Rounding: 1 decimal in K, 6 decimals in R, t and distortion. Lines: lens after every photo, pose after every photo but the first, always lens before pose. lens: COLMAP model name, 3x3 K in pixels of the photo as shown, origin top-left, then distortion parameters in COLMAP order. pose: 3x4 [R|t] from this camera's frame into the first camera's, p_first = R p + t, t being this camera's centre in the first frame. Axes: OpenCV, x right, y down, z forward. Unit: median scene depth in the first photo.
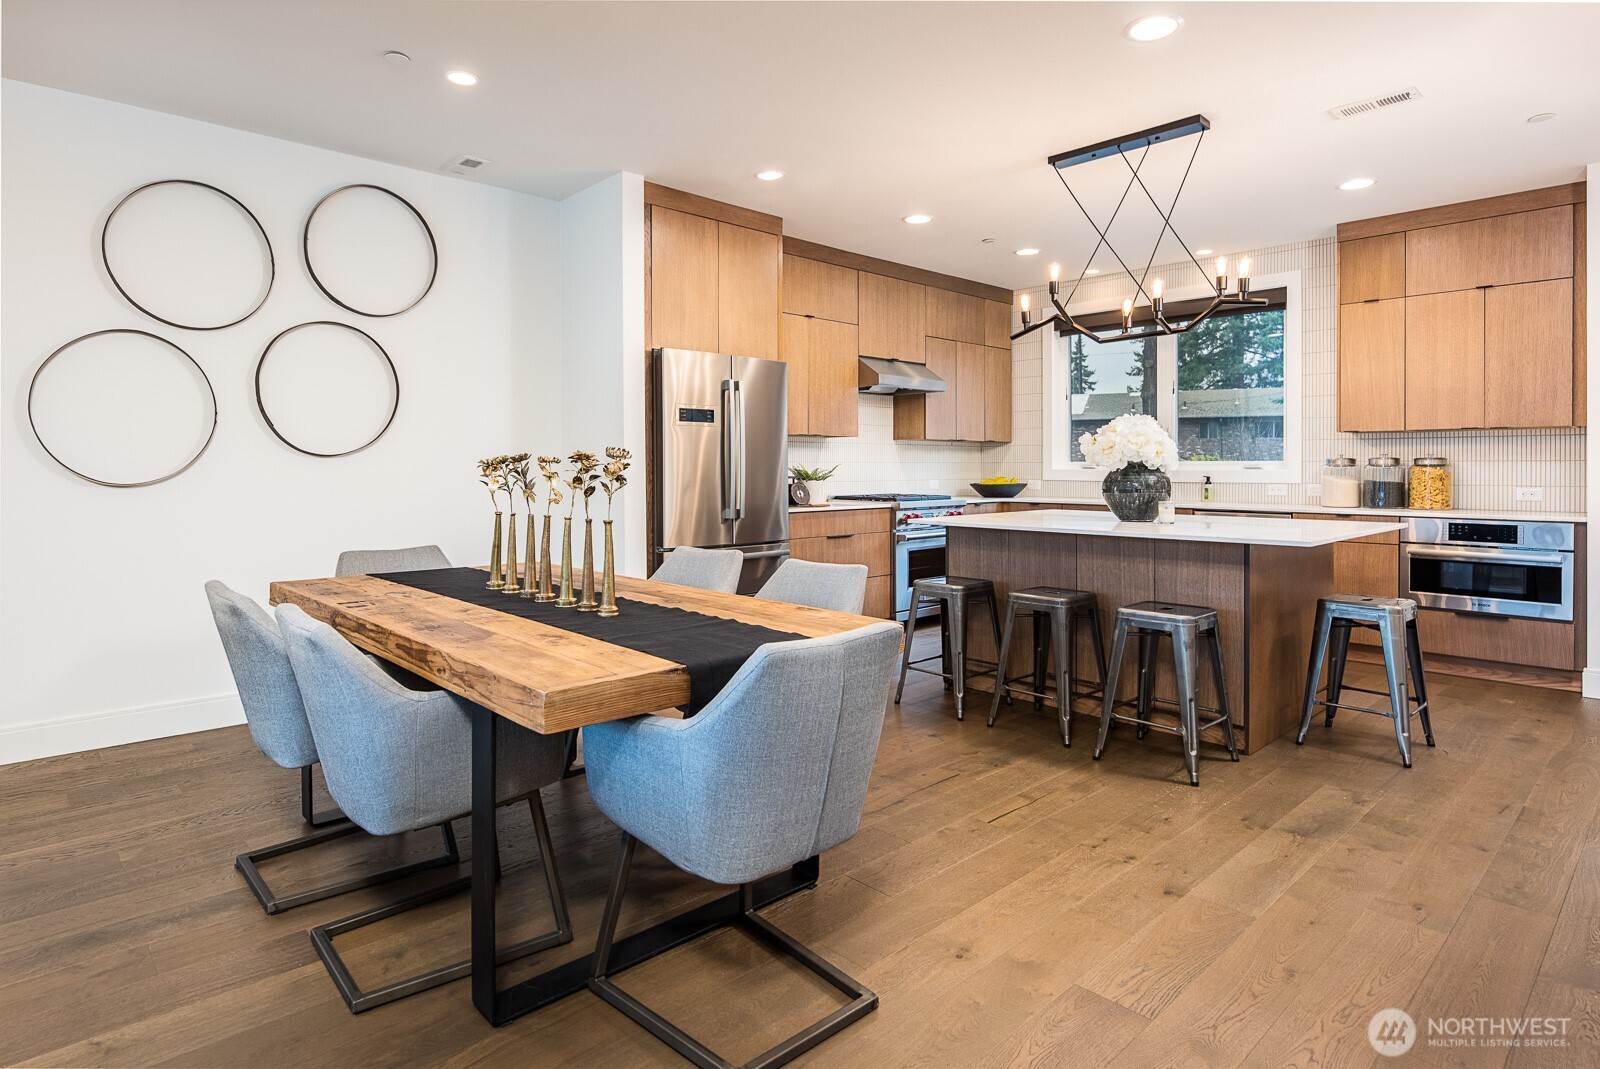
lens RADIAL K [[847.1, 0, 707.6], [0, 847.1, 610.2], [0, 0, 1]] dist [-0.001770, -0.000671]
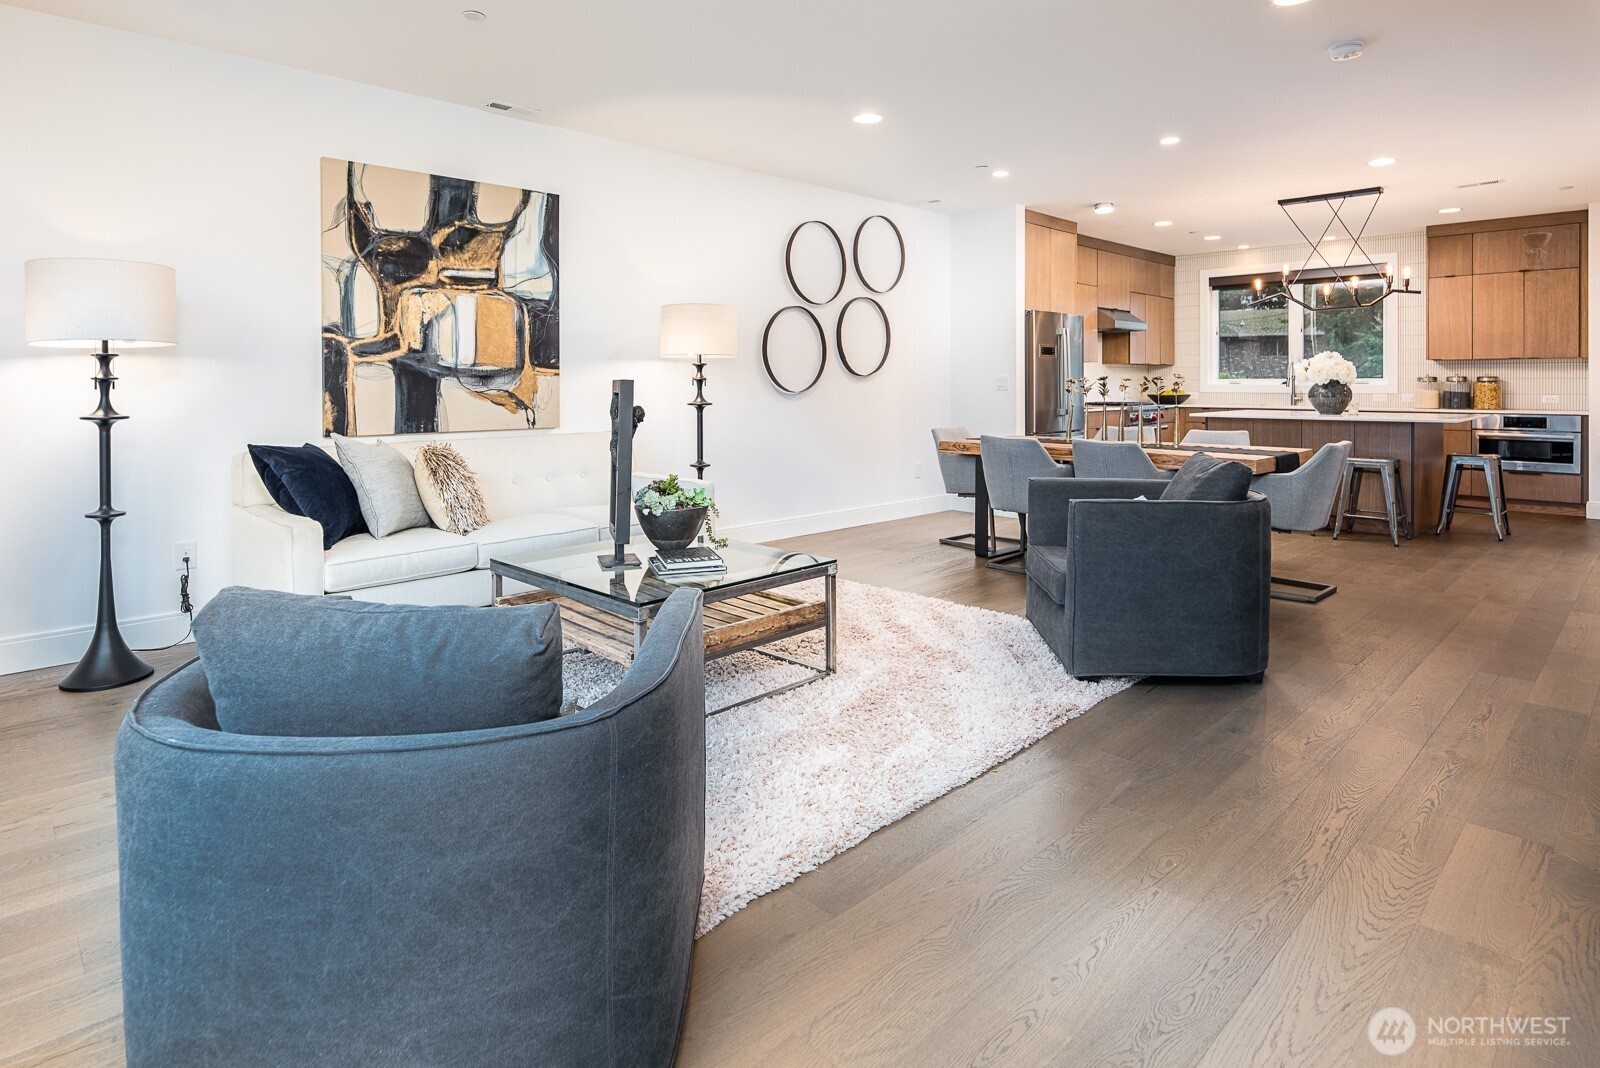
lens RADIAL K [[858.3, 0, 688.5], [0, 858.3, 531.2], [0, 0, 1]] dist [-0.001044, 0.000291]
pose [[0.999881, -0.002675, 0.015167, -0.707399], [0.002613, 0.999988, 0.004129, 0.104436], [-0.015178, -0.004089, 0.999876, -0.619566]]
